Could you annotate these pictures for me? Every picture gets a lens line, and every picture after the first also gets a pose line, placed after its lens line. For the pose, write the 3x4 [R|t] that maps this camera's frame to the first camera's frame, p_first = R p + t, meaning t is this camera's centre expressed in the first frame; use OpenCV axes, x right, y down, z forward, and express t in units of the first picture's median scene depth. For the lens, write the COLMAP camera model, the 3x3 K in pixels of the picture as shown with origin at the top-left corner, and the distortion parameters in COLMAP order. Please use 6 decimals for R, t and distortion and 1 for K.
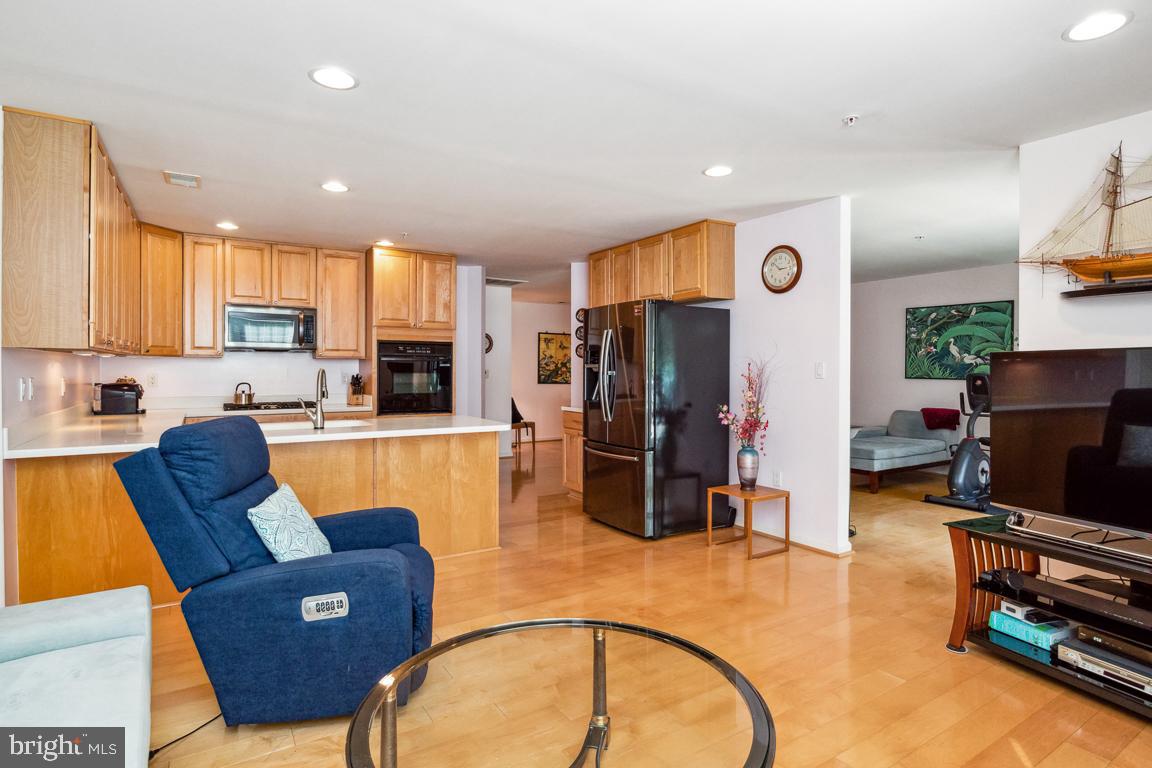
lens RADIAL K [[597.4, 0, 572.3], [0, 597.4, 376.4], [0, 0, 1]] dist [-0.025802, -0.001284]
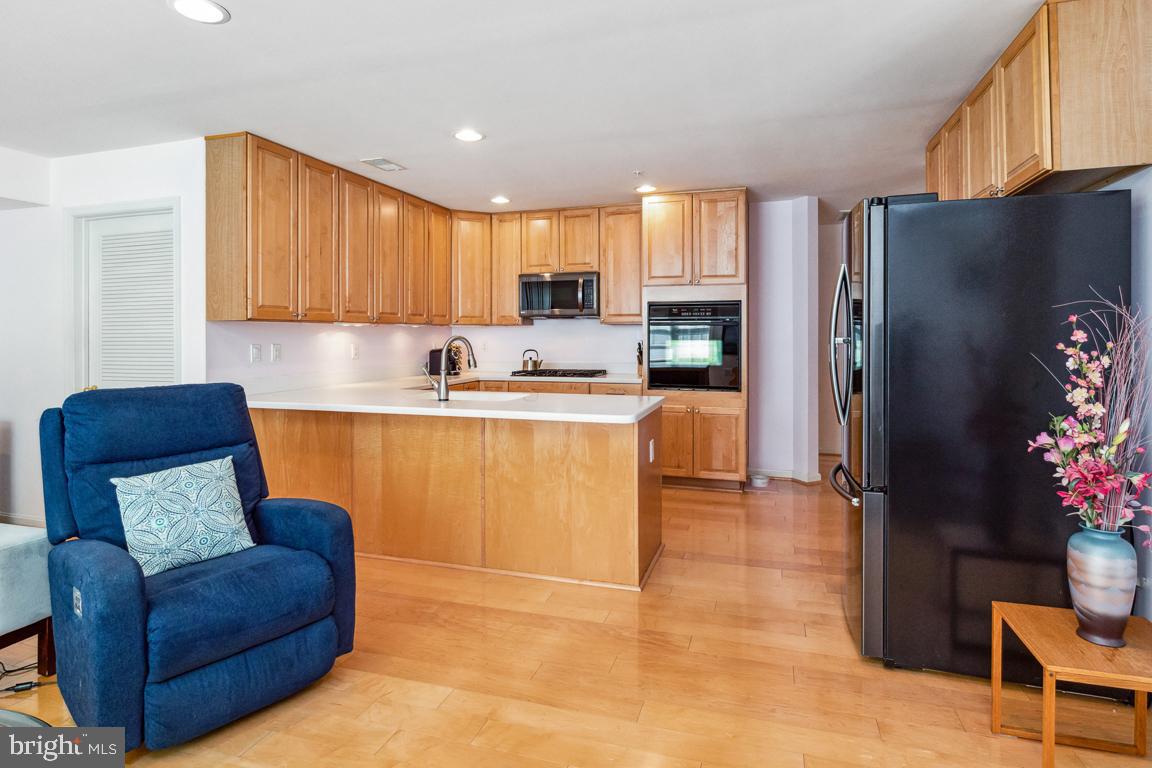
lens RADIAL K [[597.4, 0, 579.3], [0, 597.4, 338.5], [0, 0, 1]] dist [-0.025802, -0.001284]
pose [[0.649838, -0.003073, -0.760067, 0.416872], [-0.003484, 0.999969, -0.007022, -0.002470], [0.760065, 0.007211, 0.649807, 0.558604]]
